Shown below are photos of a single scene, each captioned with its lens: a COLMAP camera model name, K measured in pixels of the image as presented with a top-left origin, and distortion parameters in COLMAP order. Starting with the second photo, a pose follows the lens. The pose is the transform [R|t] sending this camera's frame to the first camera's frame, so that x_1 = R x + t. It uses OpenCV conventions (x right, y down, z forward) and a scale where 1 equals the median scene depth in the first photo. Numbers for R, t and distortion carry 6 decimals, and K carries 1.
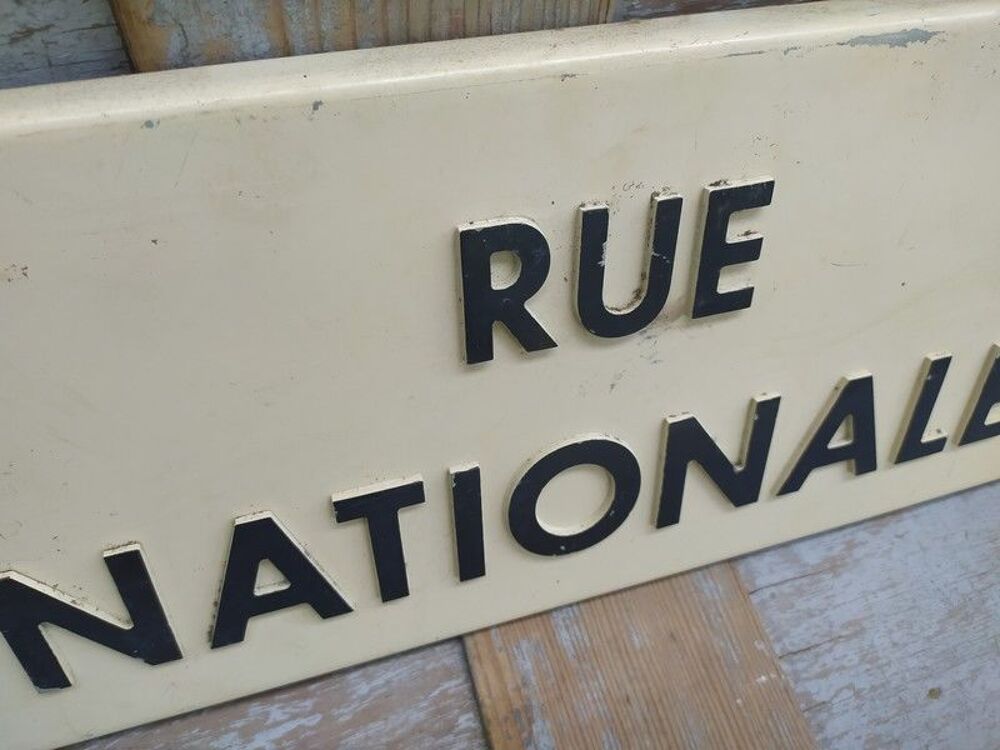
lens RADIAL K [[766.3, 0, 500.5], [0, 766.3, 362.6], [0, 0, 1]] dist [0.047894, -0.093658]
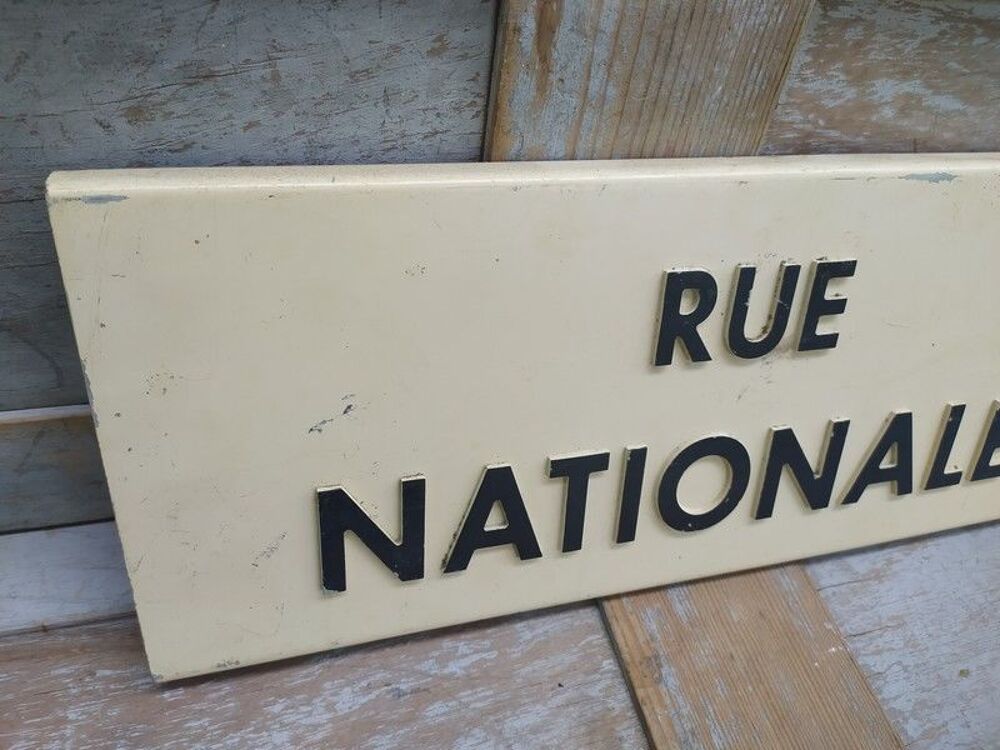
lens RADIAL K [[732.4, 0, 500.2], [0, 732.4, 364.0], [0, 0, 1]] dist [0.036659, -0.063320]
pose [[0.998048, 0.060803, 0.014285, -0.274241], [-0.057195, 0.981614, -0.182107, 0.207606], [-0.025095, 0.180934, 0.983175, -0.295279]]
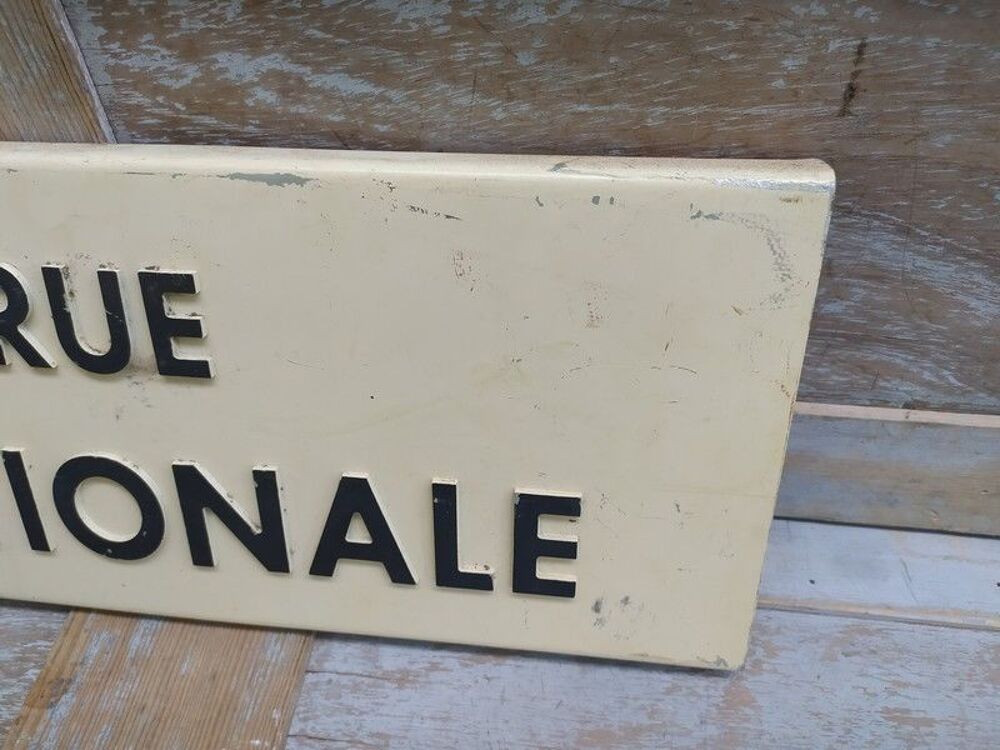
lens RADIAL K [[750.0, 0, 503.4], [0, 750.0, 356.1], [0, 0, 1]] dist [0.029316, -0.050395]
pose [[0.910477, 0.204609, -0.359398, 0.965542], [-0.263991, 0.956490, -0.124239, -0.066398], [0.318340, 0.207995, 0.924877, 0.033631]]
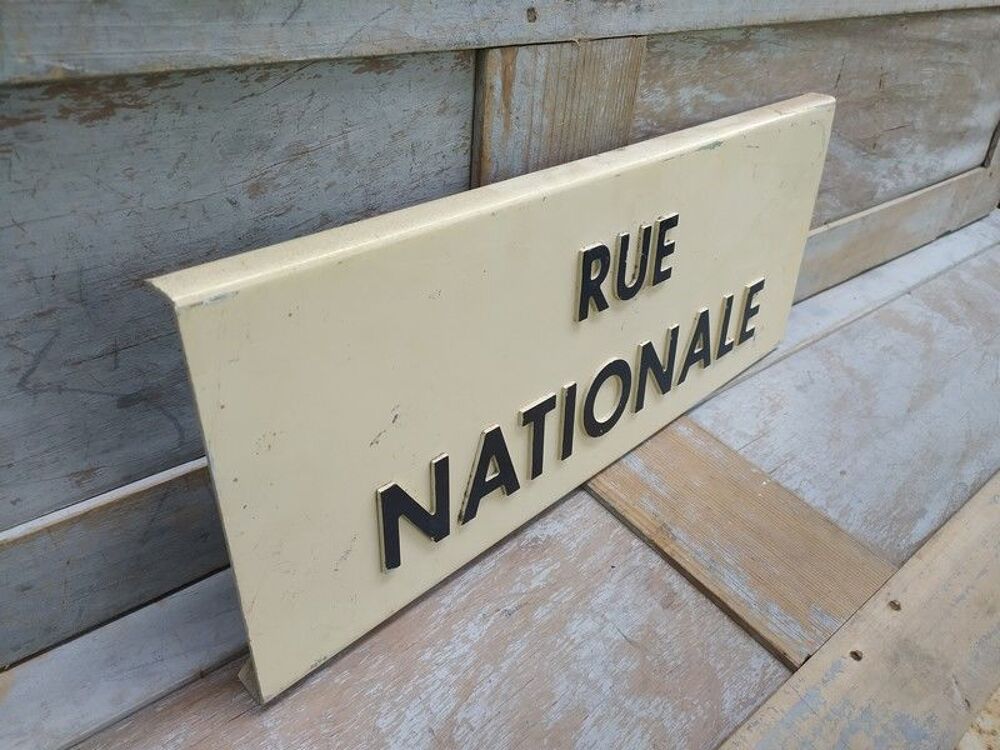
lens RADIAL K [[724.9, 0, 480.9], [0, 724.9, 371.9], [0, 0, 1]] dist [0.087557, -0.165493]
pose [[0.924710, -0.212623, 0.315757, -0.785127], [0.297194, 0.921565, -0.249788, 0.421686], [-0.237880, 0.324822, 0.915371, -0.502469]]
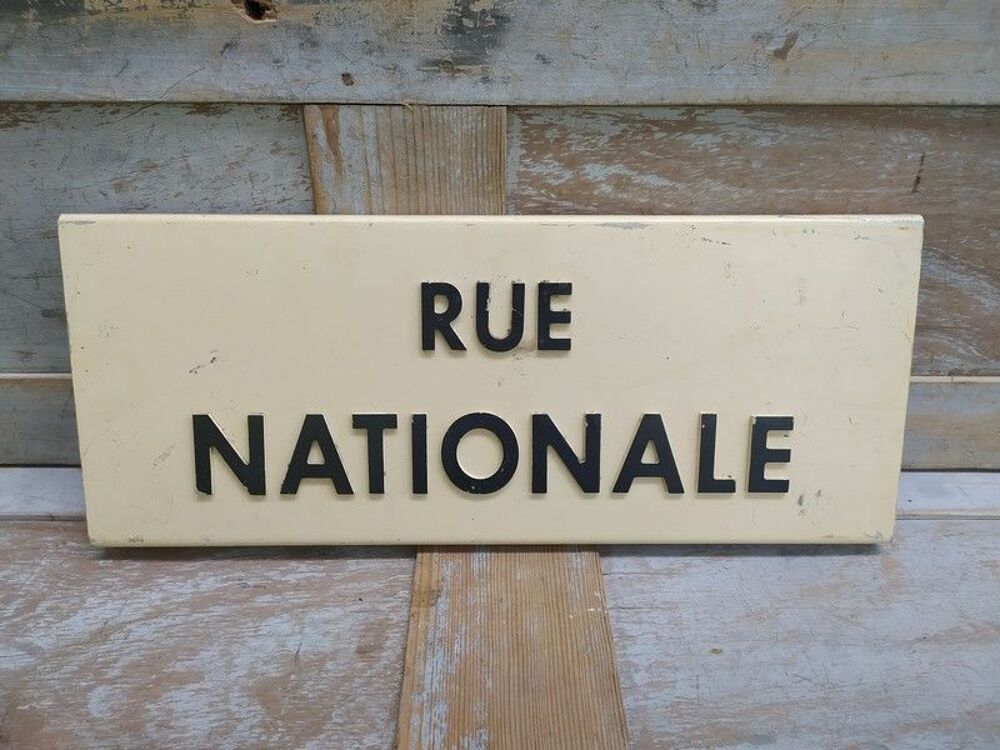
lens RADIAL K [[718.5, 0, 508.1], [0, 718.5, 374.5], [0, 0, 1]] dist [0.048052, -0.070105]
pose [[0.959623, 0.078261, -0.270182, 0.559867], [-0.185522, 0.898079, -0.398793, 0.624562], [0.211435, 0.432815, 0.876337, -0.524726]]
